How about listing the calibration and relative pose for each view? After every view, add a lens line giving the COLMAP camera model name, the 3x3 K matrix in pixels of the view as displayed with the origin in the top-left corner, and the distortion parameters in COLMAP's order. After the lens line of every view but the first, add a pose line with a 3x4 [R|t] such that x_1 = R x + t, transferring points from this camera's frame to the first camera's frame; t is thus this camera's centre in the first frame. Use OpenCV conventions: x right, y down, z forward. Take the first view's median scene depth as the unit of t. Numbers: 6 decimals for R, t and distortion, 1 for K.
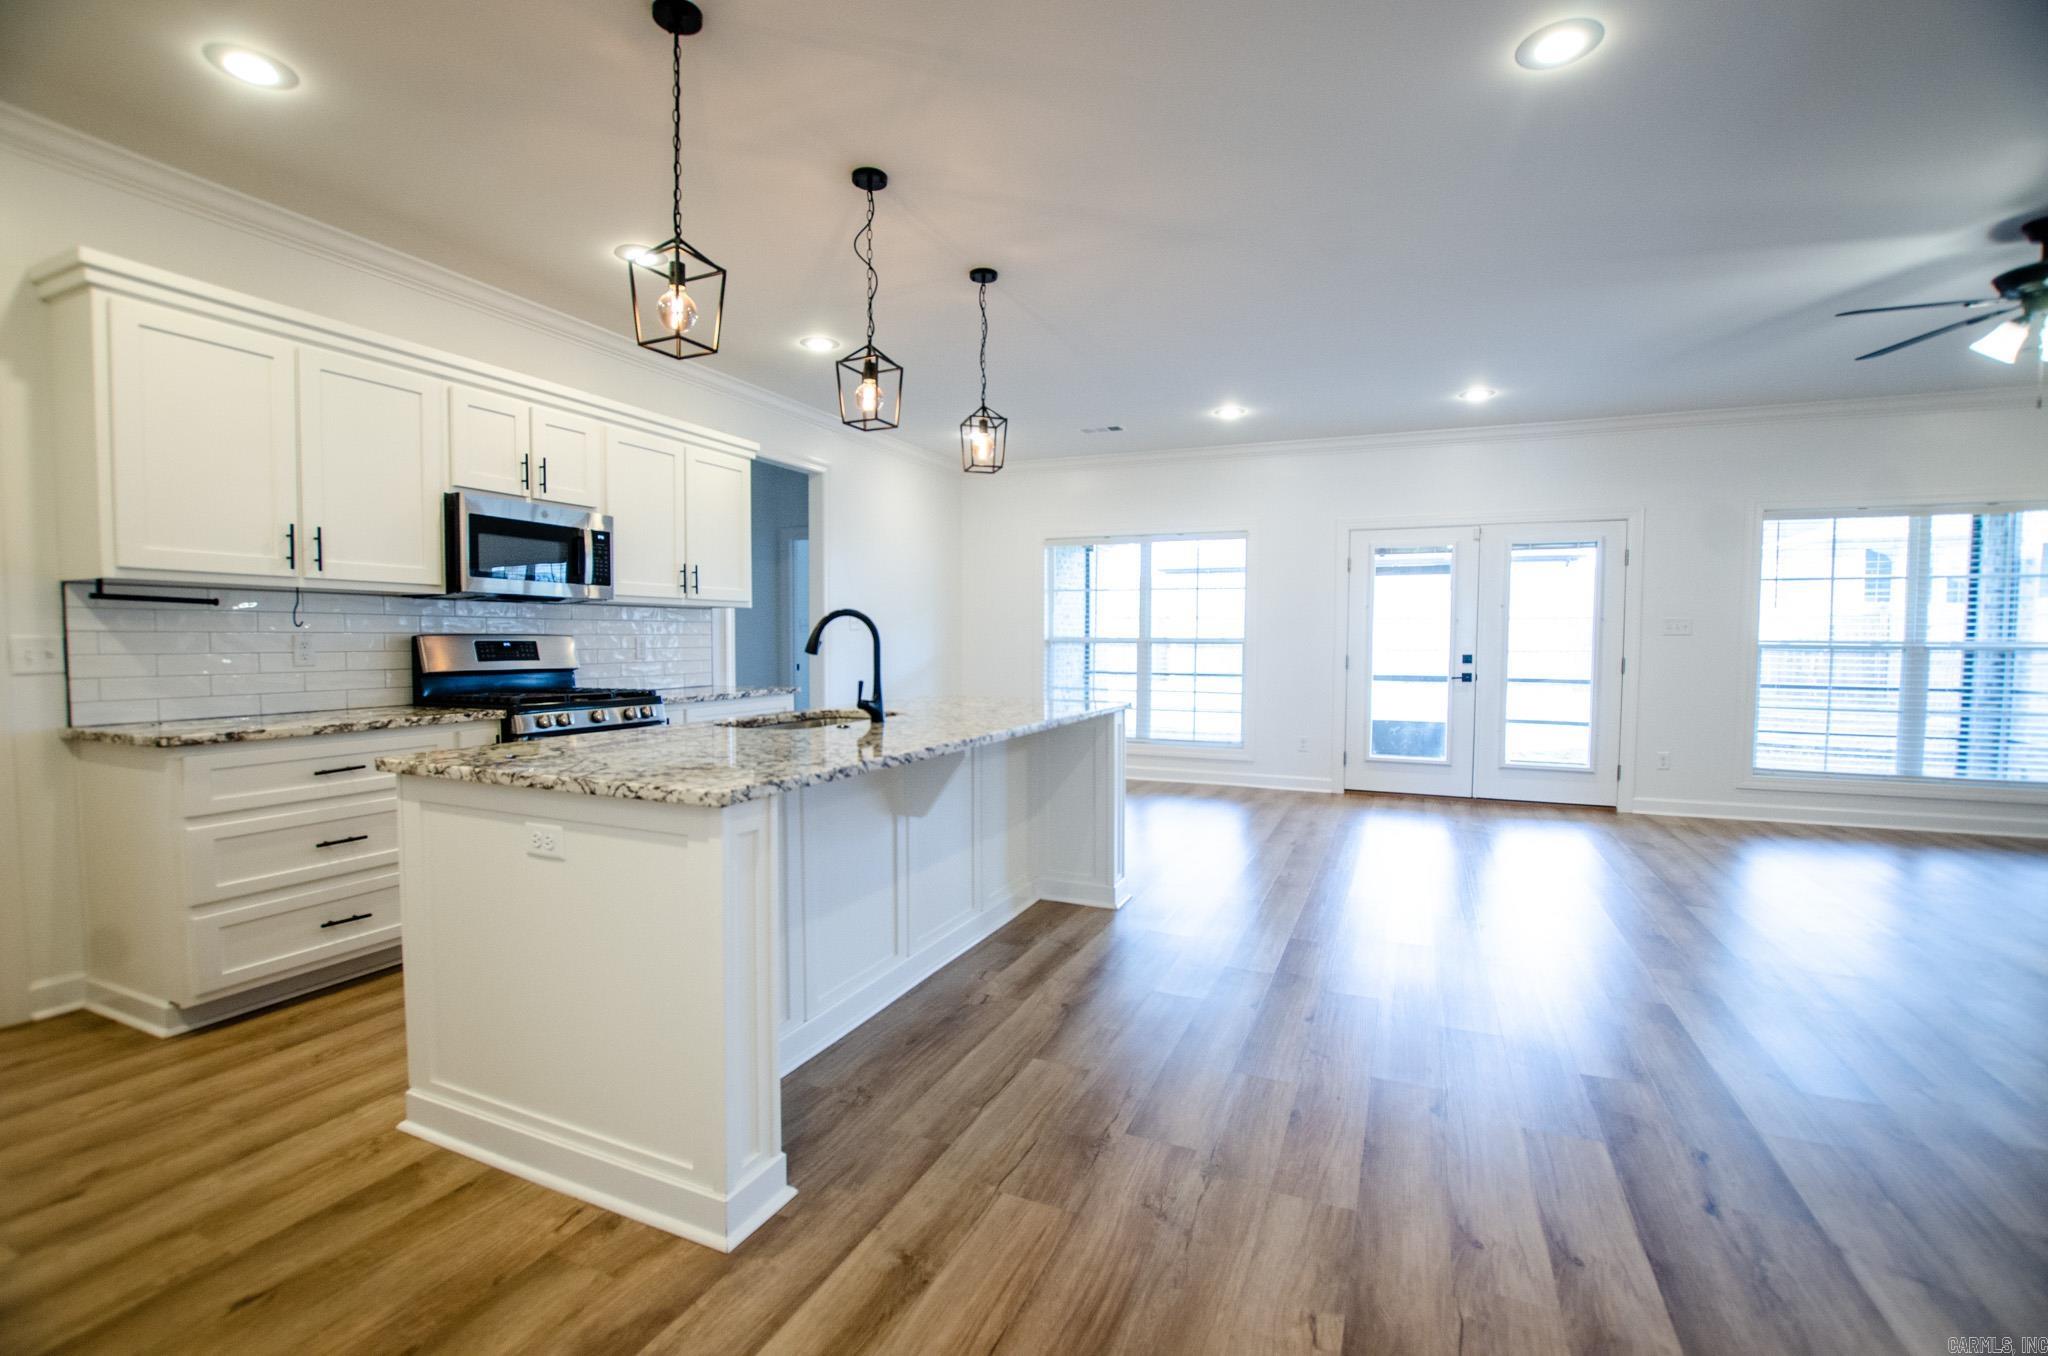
lens RADIAL K [[909.9, 0, 1007.8], [0, 909.9, 690.8], [0, 0, 1]] dist [-0.026827, 0.000994]
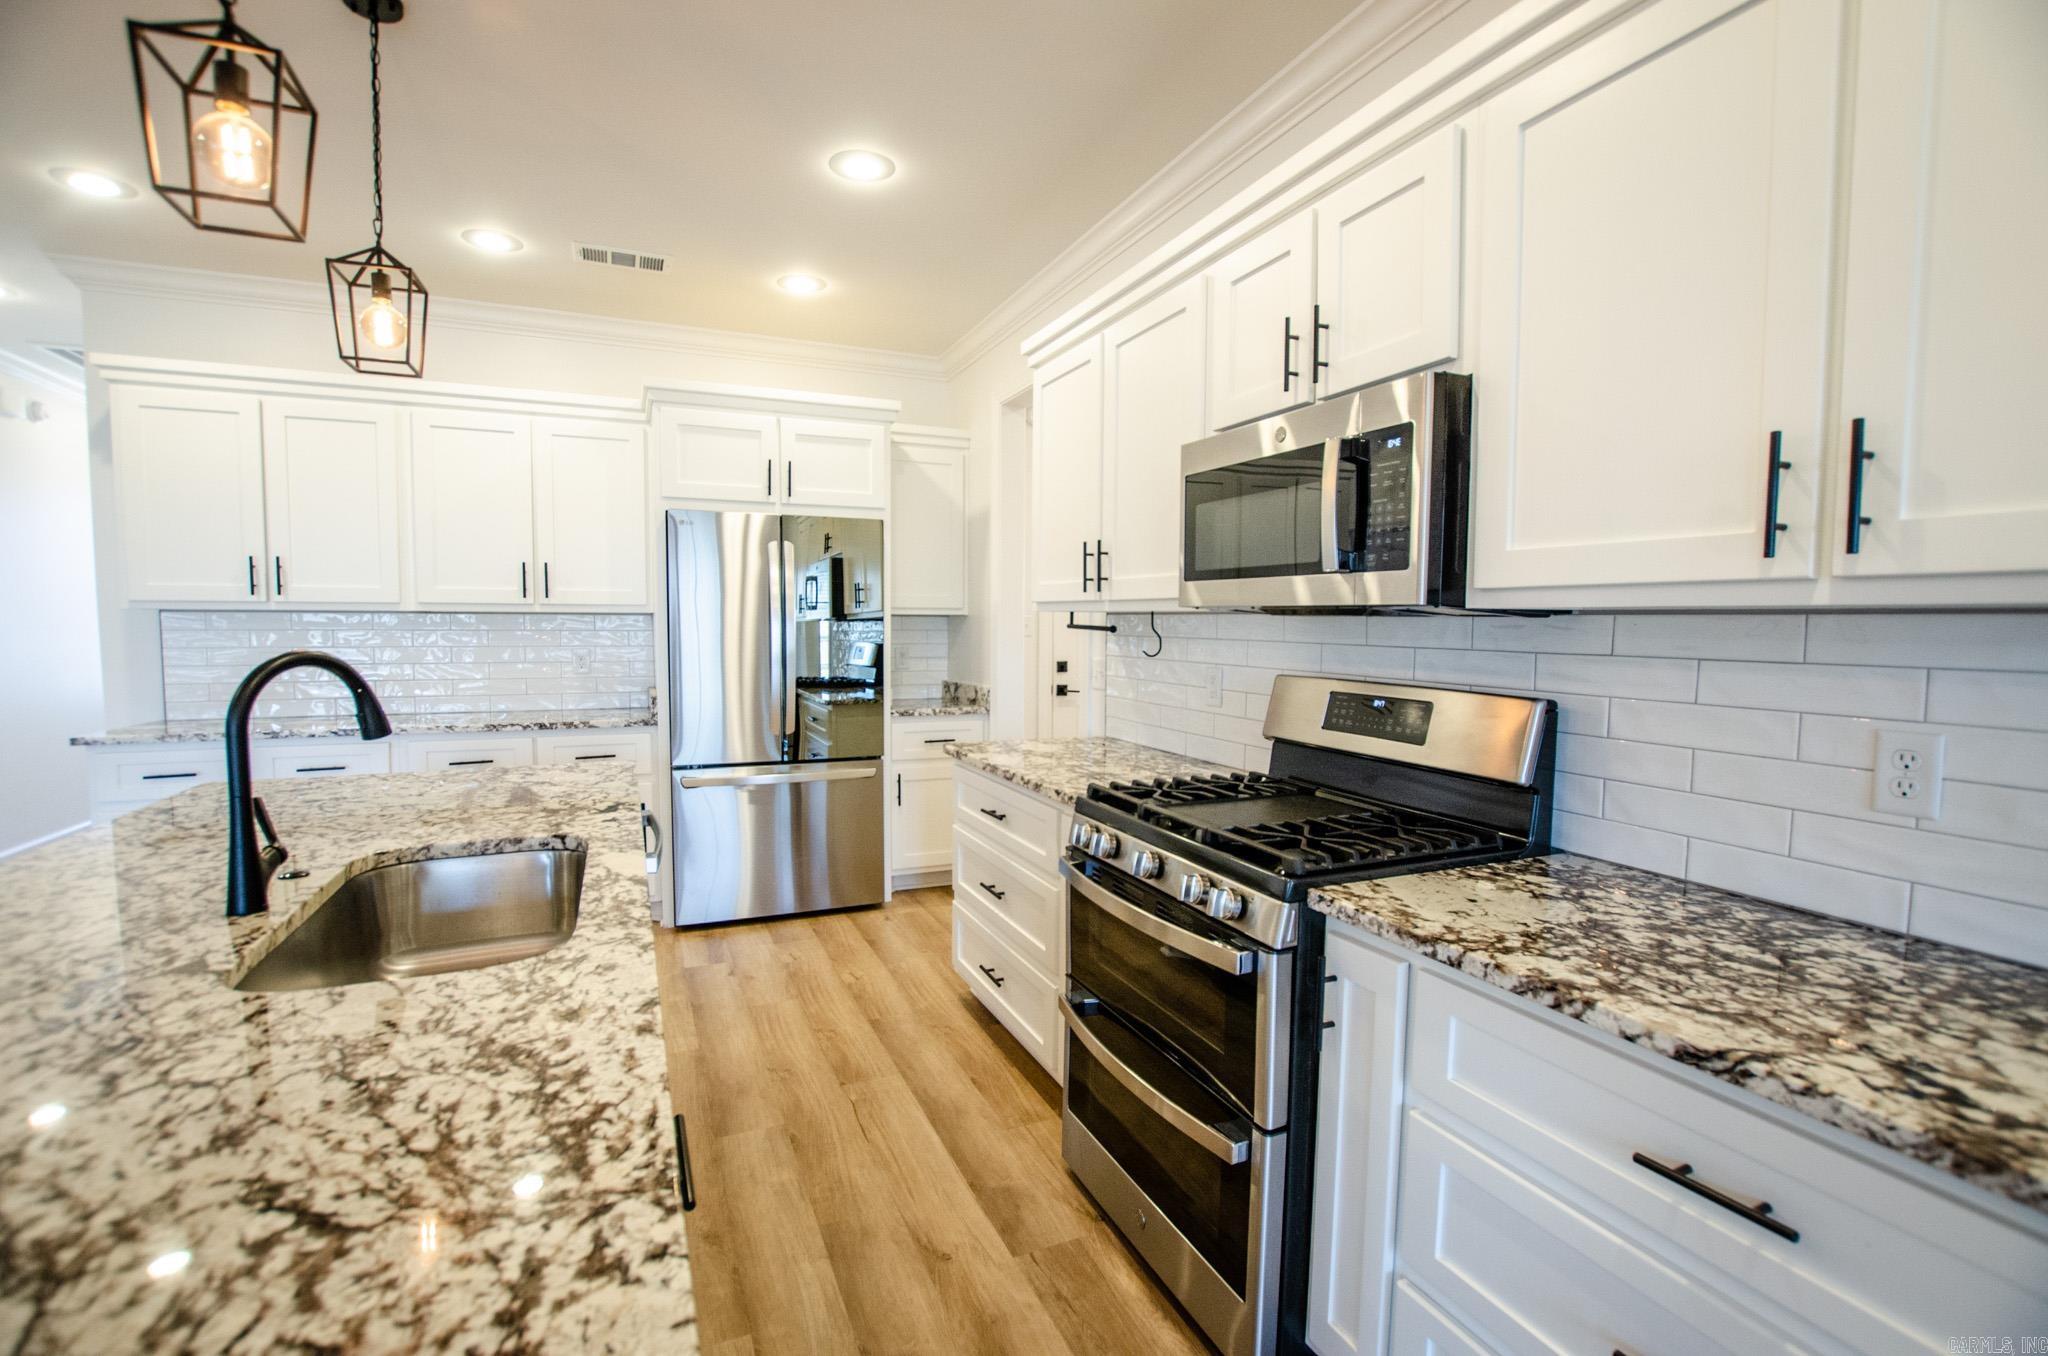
lens RADIAL K [[897.5, 0, 1015.9], [0, 897.5, 683.1], [0, 0, 1]] dist [-0.027338, 0.000201]
pose [[-0.670062, 0.043961, -0.741002, -0.090662], [-0.051448, 0.993094, 0.105440, -0.145451], [0.740520, 0.108774, -0.663173, 1.649706]]
